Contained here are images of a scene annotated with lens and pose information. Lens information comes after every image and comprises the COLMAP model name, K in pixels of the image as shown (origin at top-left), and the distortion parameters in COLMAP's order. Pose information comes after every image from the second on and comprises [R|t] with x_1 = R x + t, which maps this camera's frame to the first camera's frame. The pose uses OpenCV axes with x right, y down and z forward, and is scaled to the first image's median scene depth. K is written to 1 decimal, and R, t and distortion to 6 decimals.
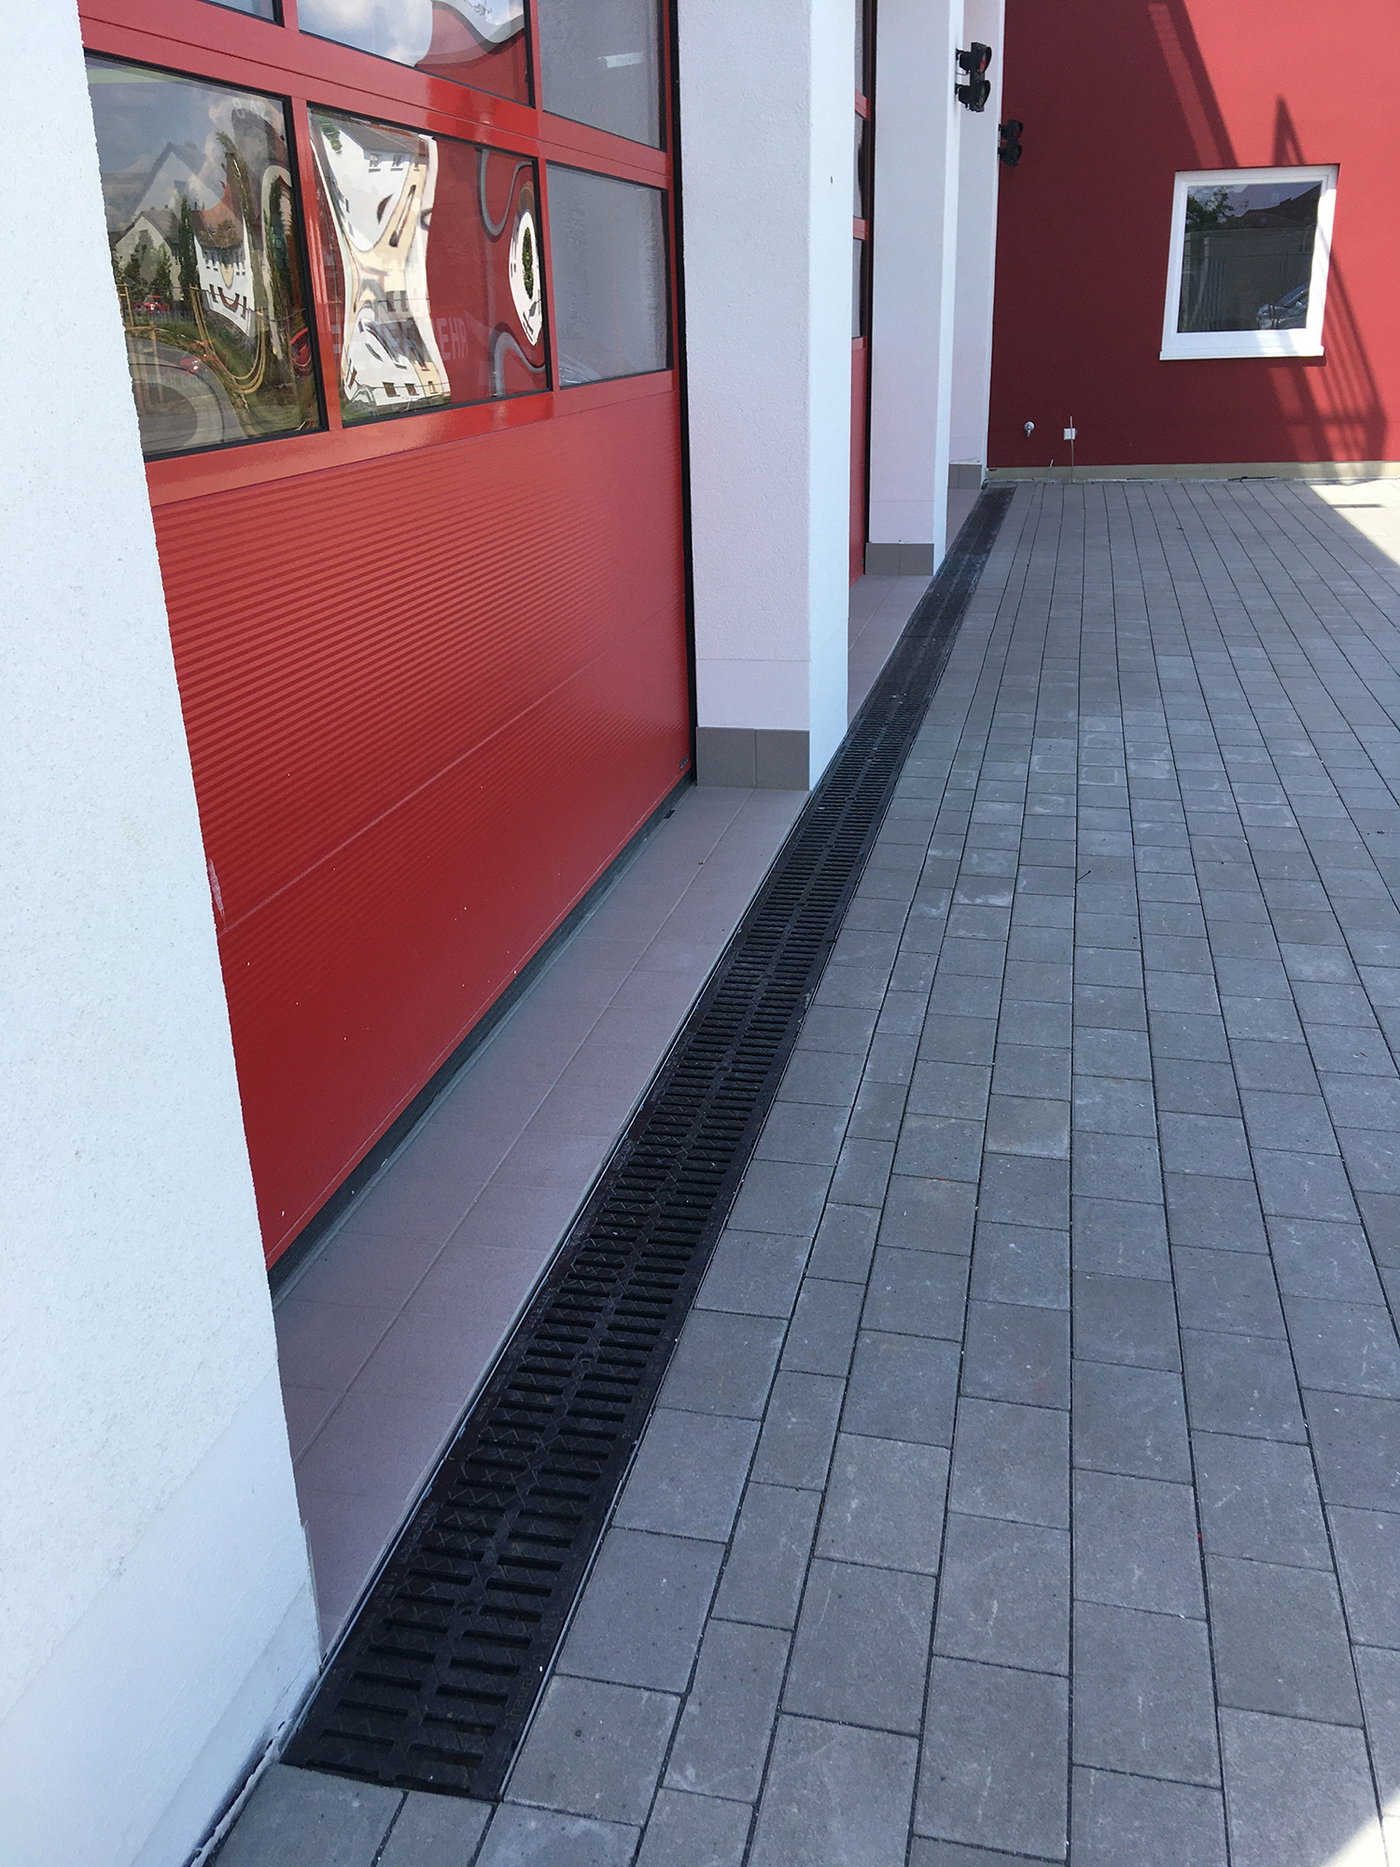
lens RADIAL K [[1576.5, 0, 691.6], [0, 1576.5, 931.5], [0, 0, 1]] dist [0.088848, -0.117028]
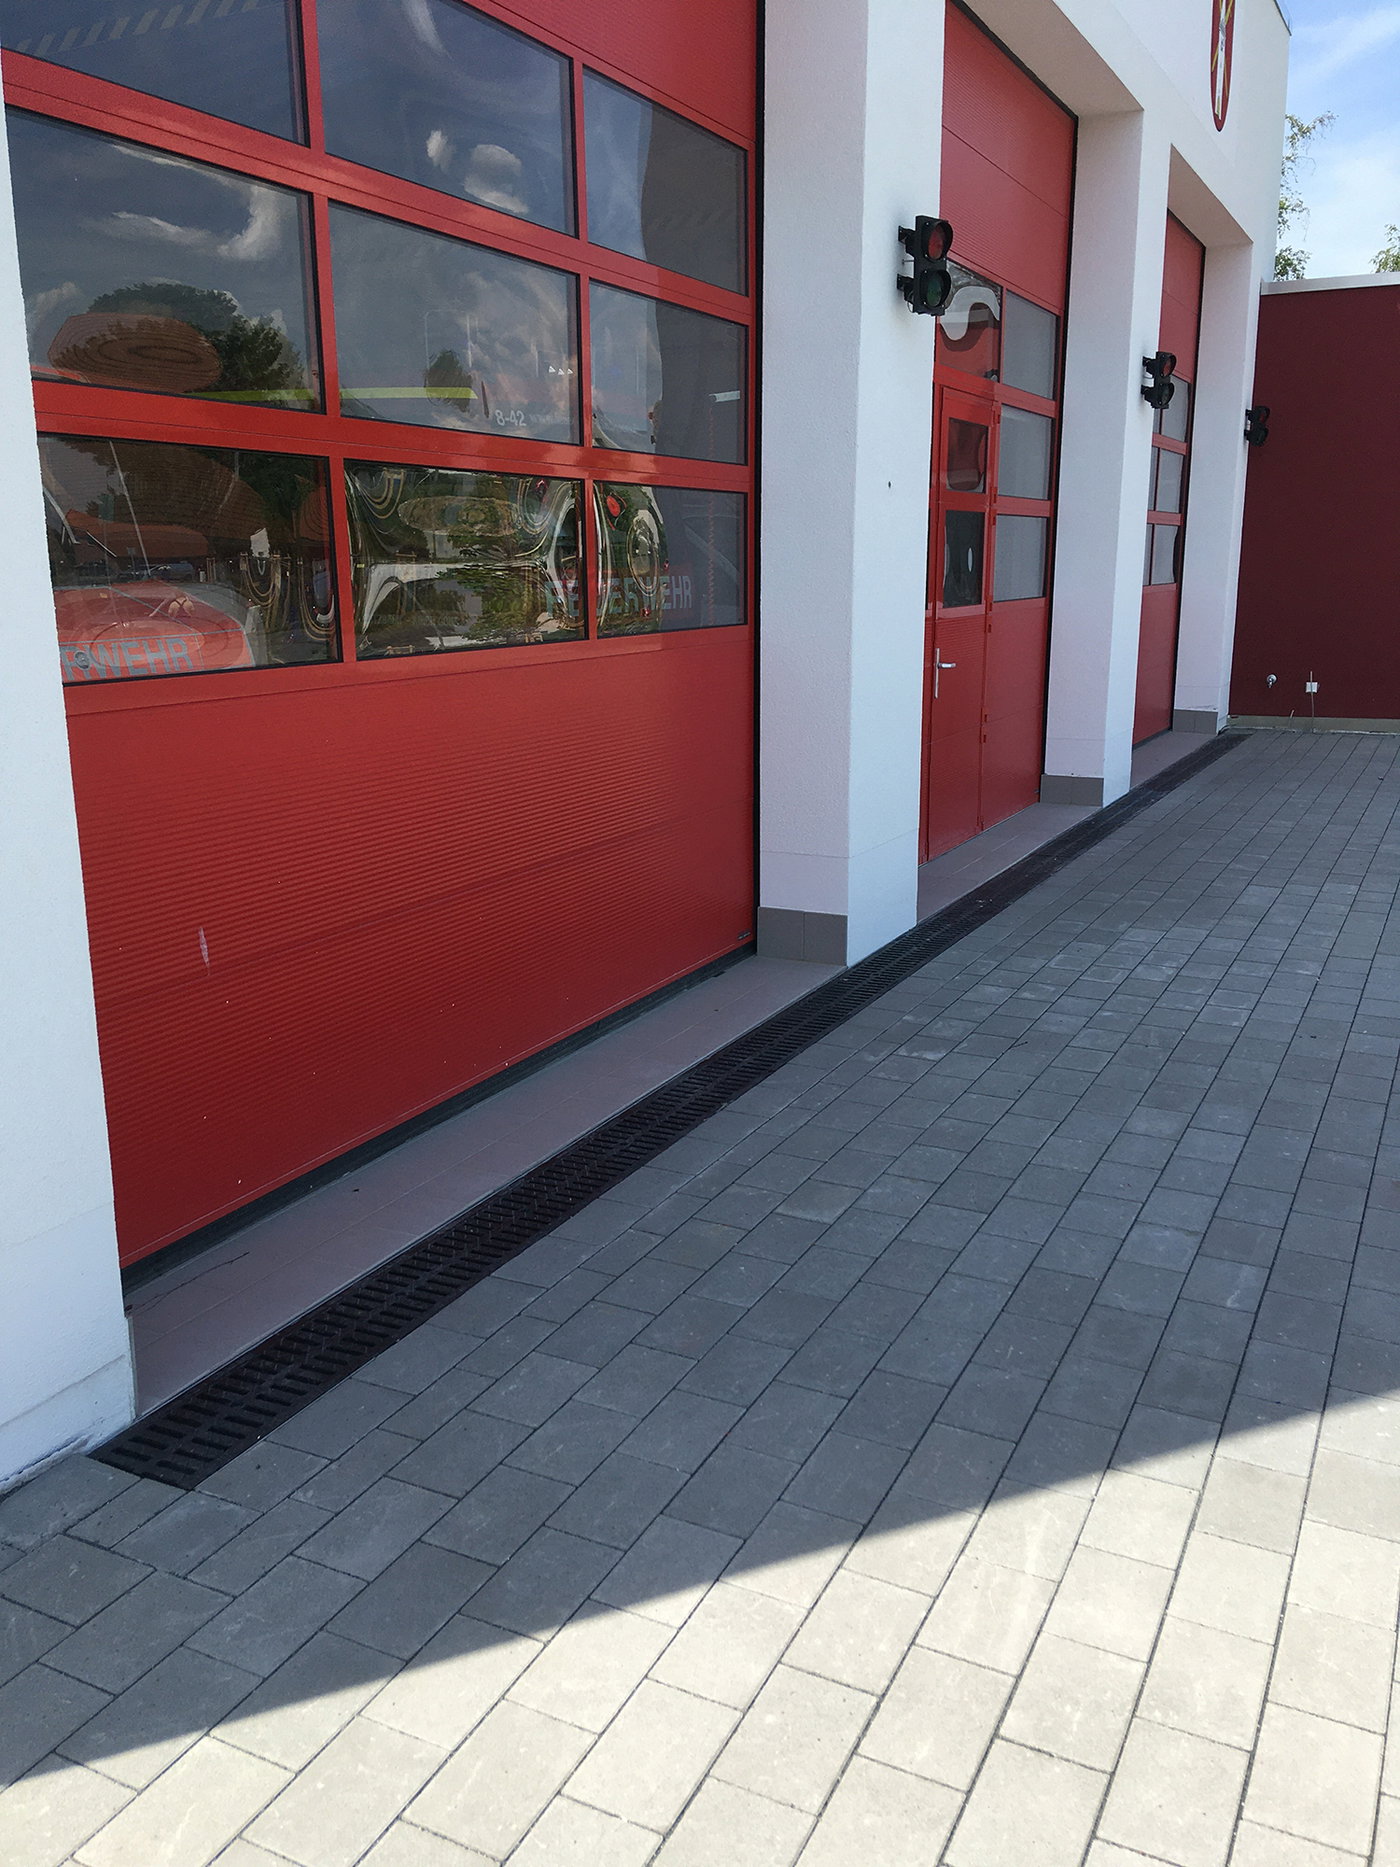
lens RADIAL K [[1576.5, 0, 706.8], [0, 1576.5, 939.6], [0, 0, 1]] dist [0.088848, -0.117028]
pose [[0.973854, 0.073868, -0.214830, 0.268508], [-0.101828, 0.987277, -0.122128, 0.055392], [0.203075, 0.140811, 0.968985, -0.205410]]
